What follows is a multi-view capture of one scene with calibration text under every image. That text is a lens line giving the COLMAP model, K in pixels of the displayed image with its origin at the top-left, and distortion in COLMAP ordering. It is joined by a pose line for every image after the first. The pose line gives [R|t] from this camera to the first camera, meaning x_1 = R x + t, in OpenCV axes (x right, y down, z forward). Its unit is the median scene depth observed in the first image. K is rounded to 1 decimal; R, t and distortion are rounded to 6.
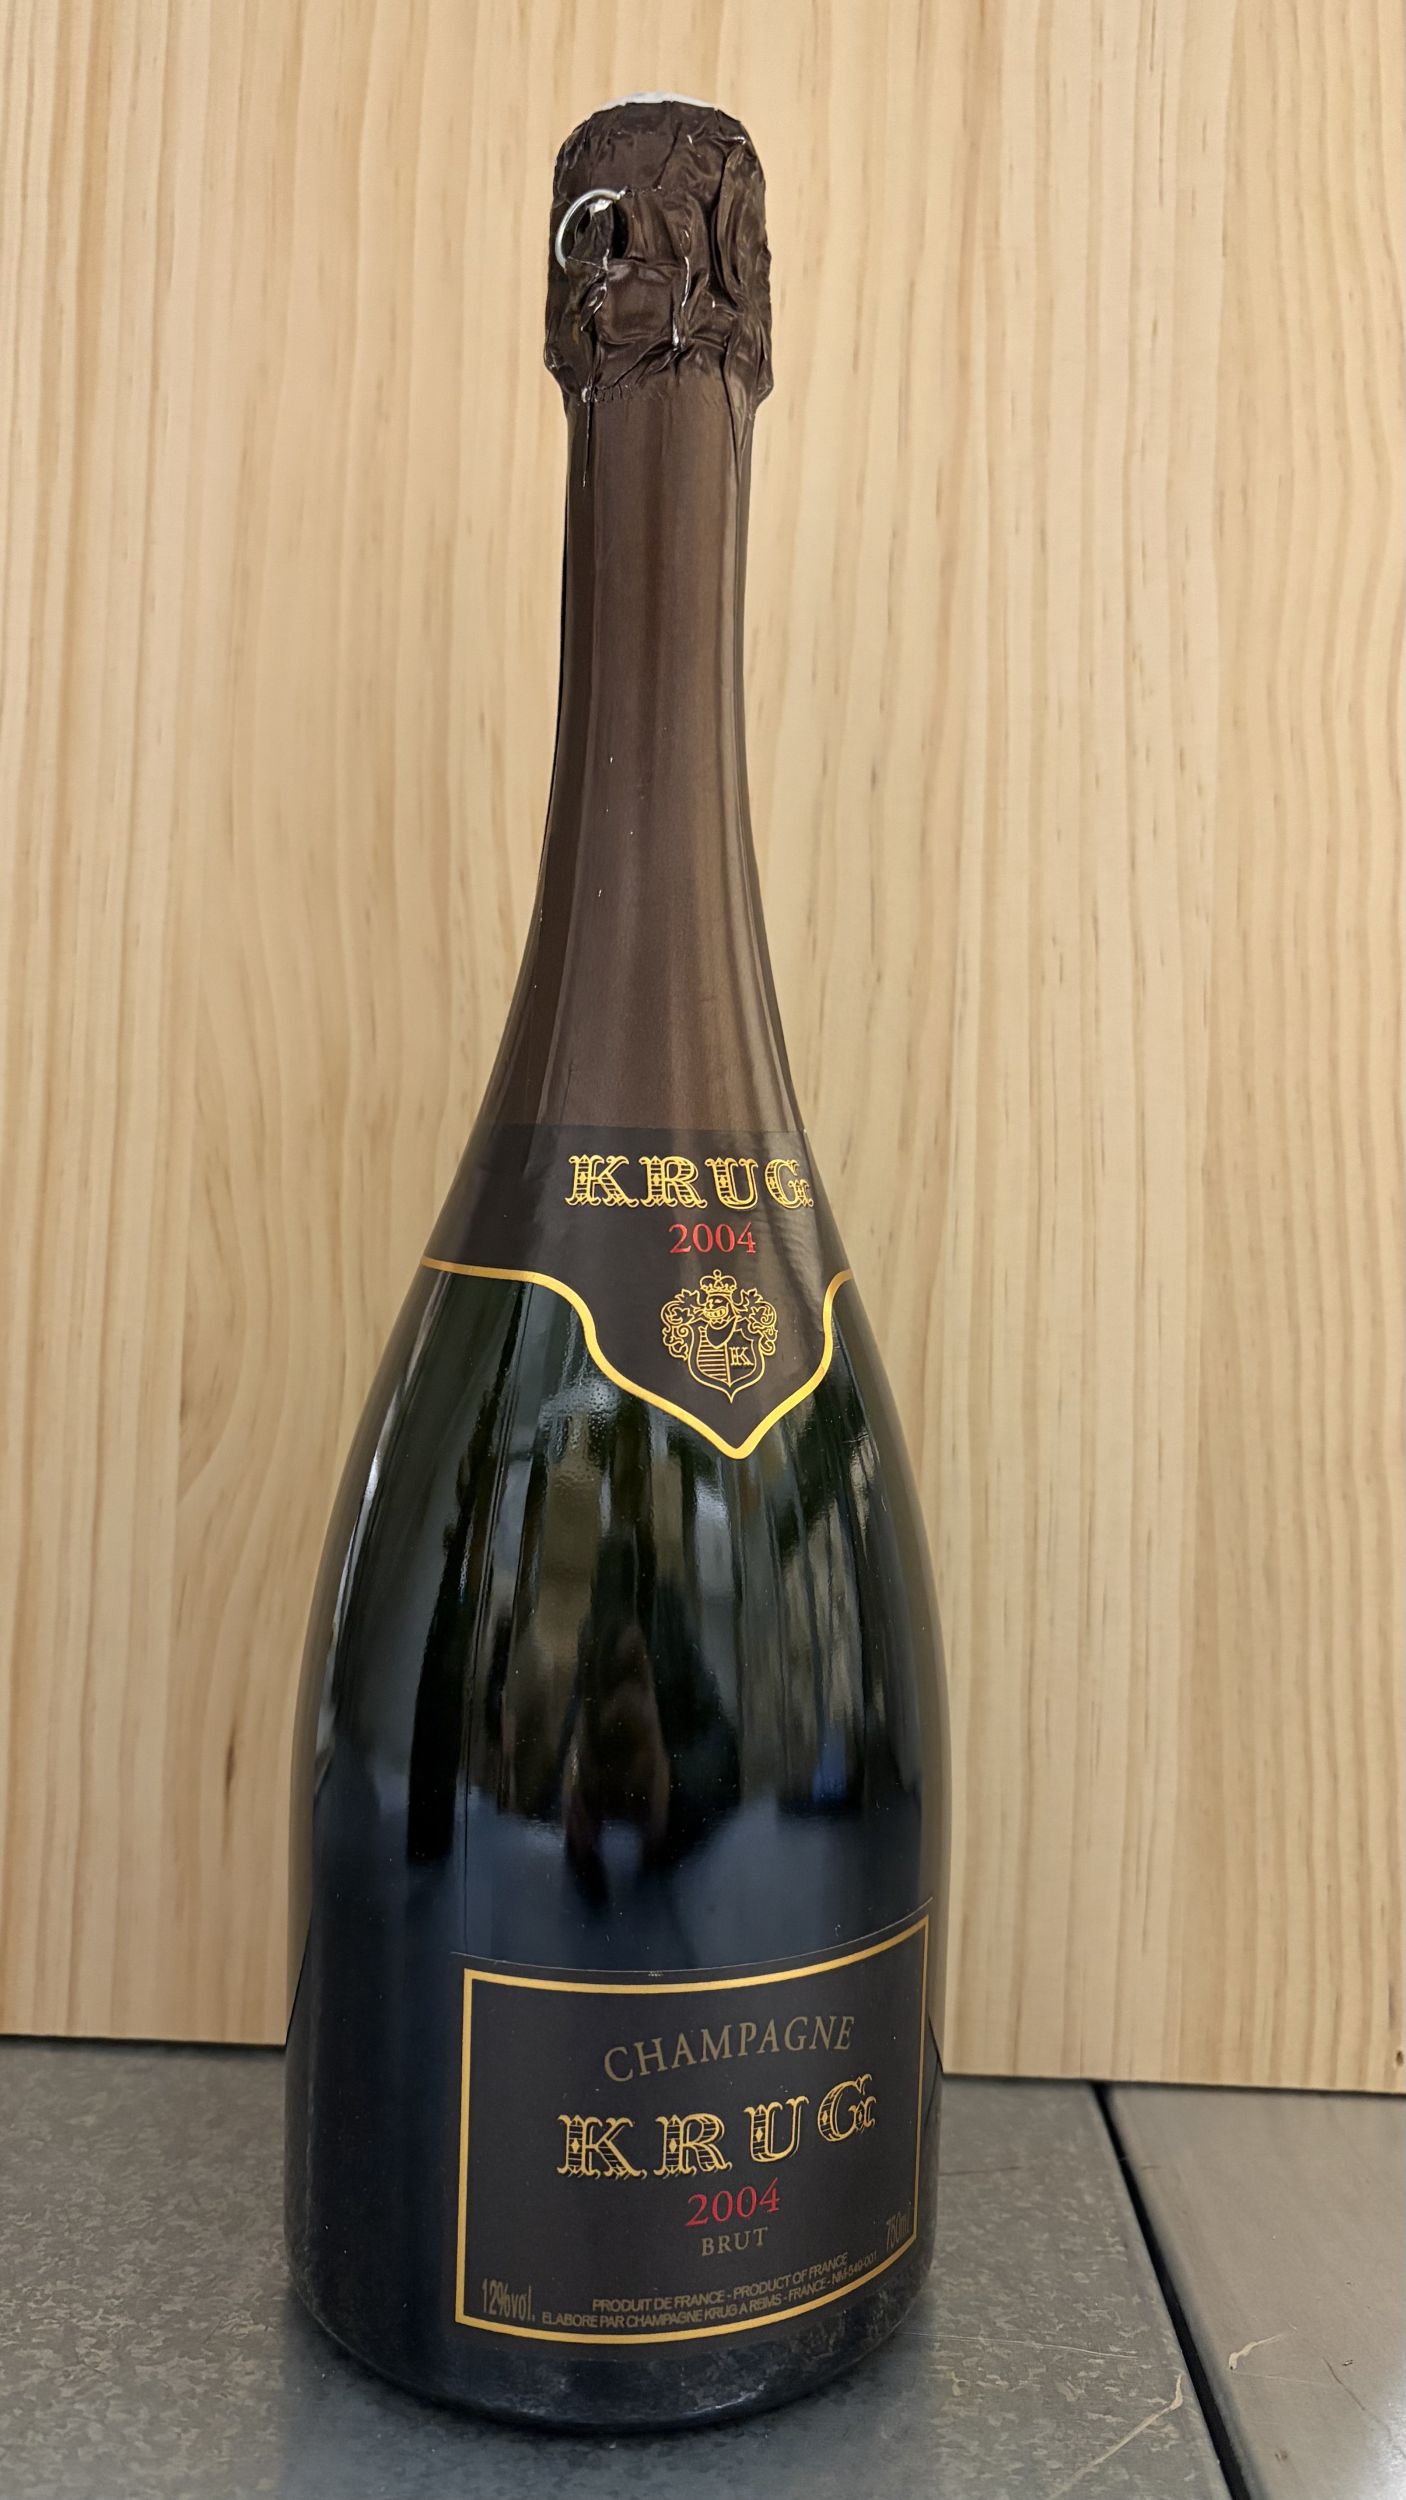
lens RADIAL K [[1923.3, 0, 712.4], [0, 1923.3, 1233.1], [0, 0, 1]] dist [0.010178, -0.039614]
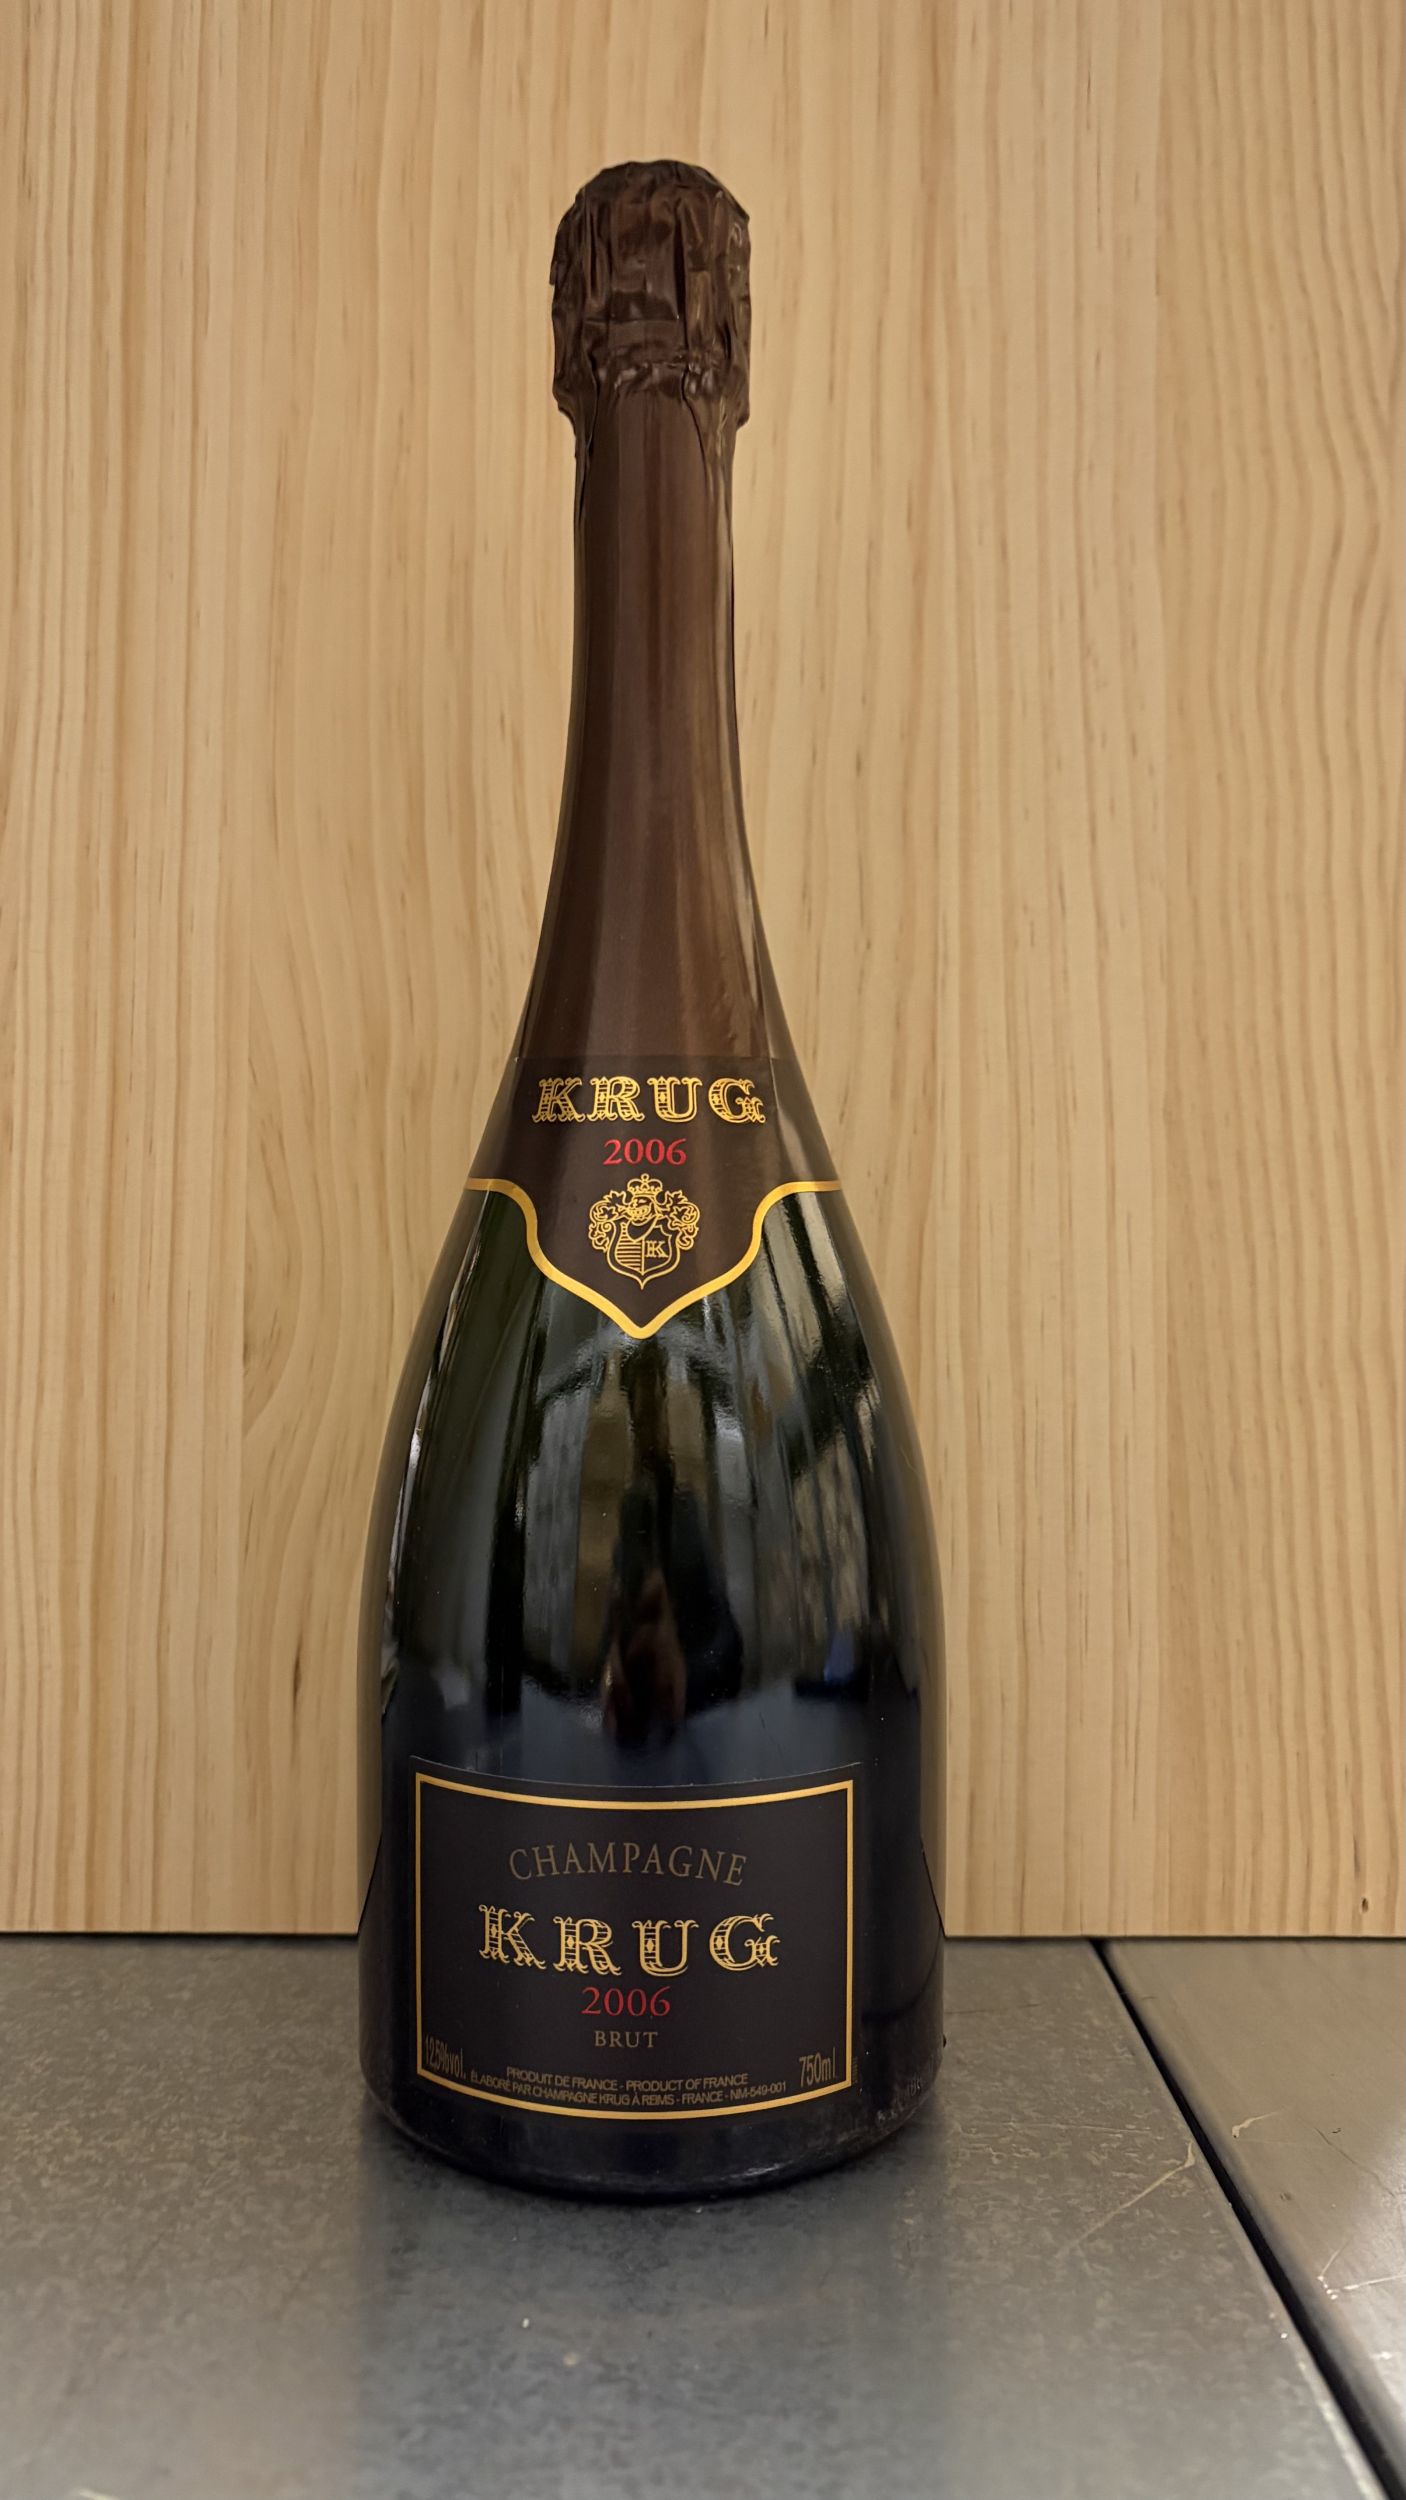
lens RADIAL K [[1923.3, 0, 700.6], [0, 1923.3, 1255.6], [0, 0, 1]] dist [0.010178, -0.039614]
pose [[0.999117, -0.026742, 0.032411, -0.050594], [0.027249, 0.999512, -0.015300, 0.060135], [-0.031986, 0.016170, 0.999358, -0.099598]]
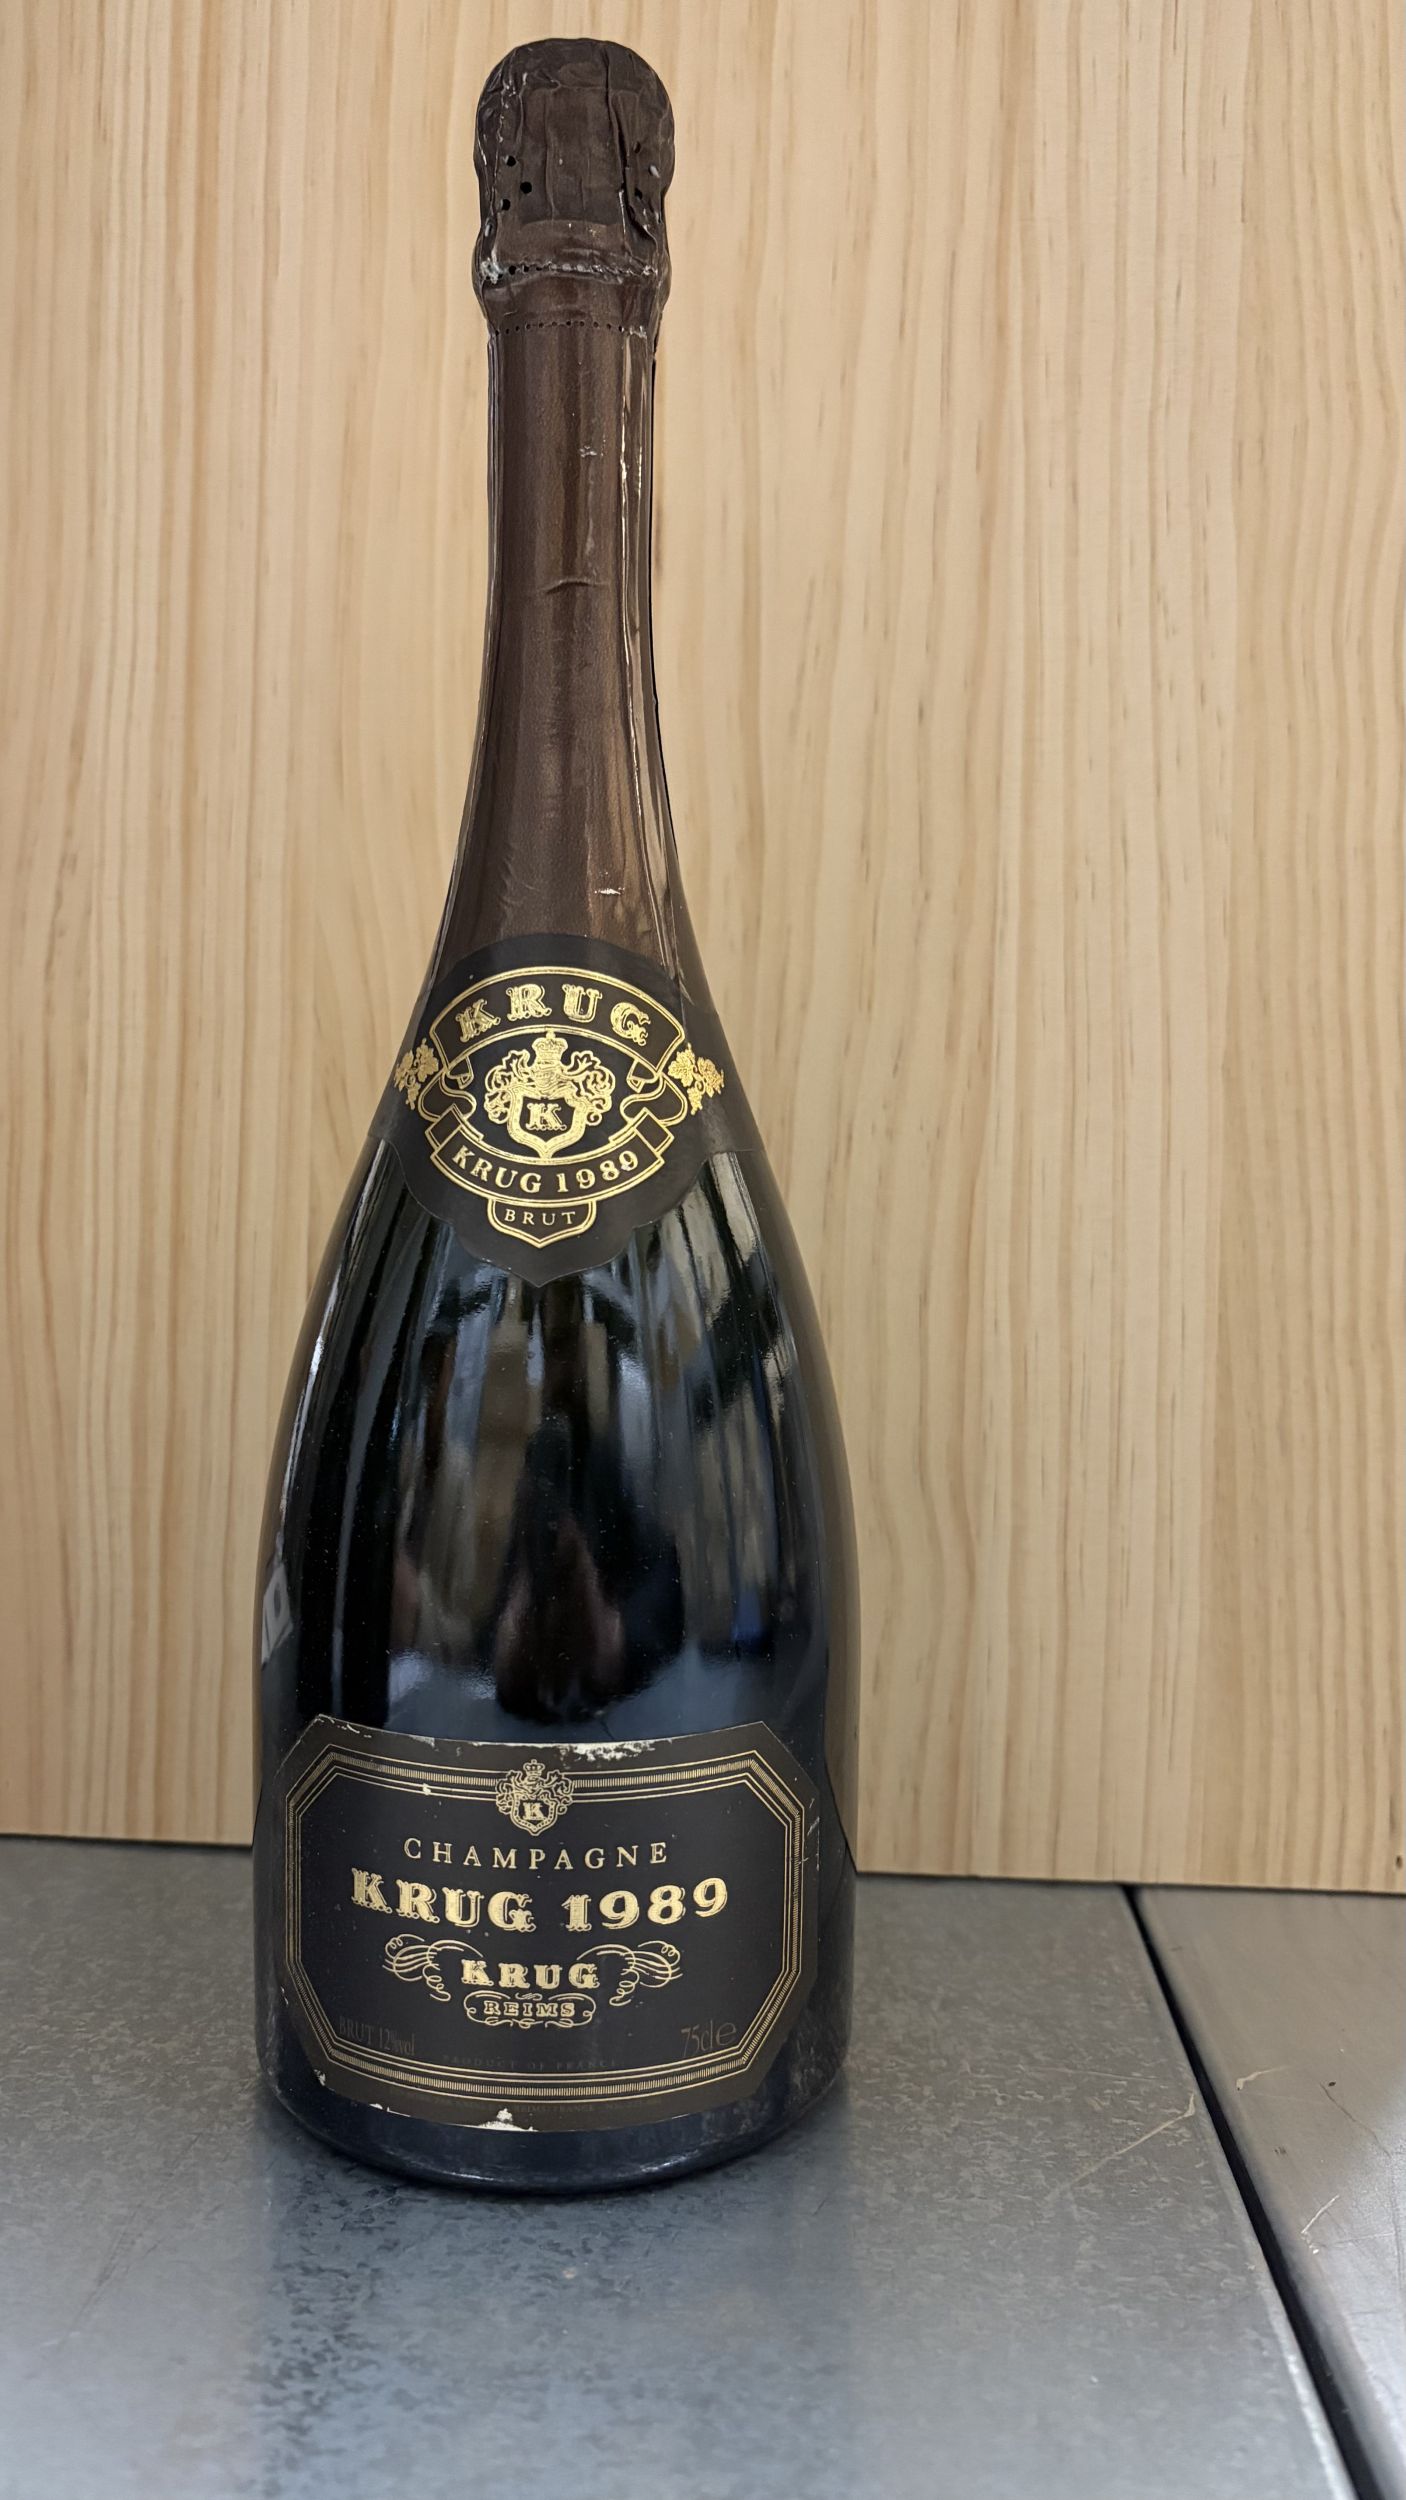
lens RADIAL K [[1923.3, 0, 697.8], [0, 1923.3, 1265.2], [0, 0, 1]] dist [0.010178, -0.039614]
pose [[0.999366, -0.008729, -0.034526, -0.008256], [0.009992, 0.999281, 0.036582, 0.036523], [0.034182, -0.036904, 0.998734, -0.114135]]
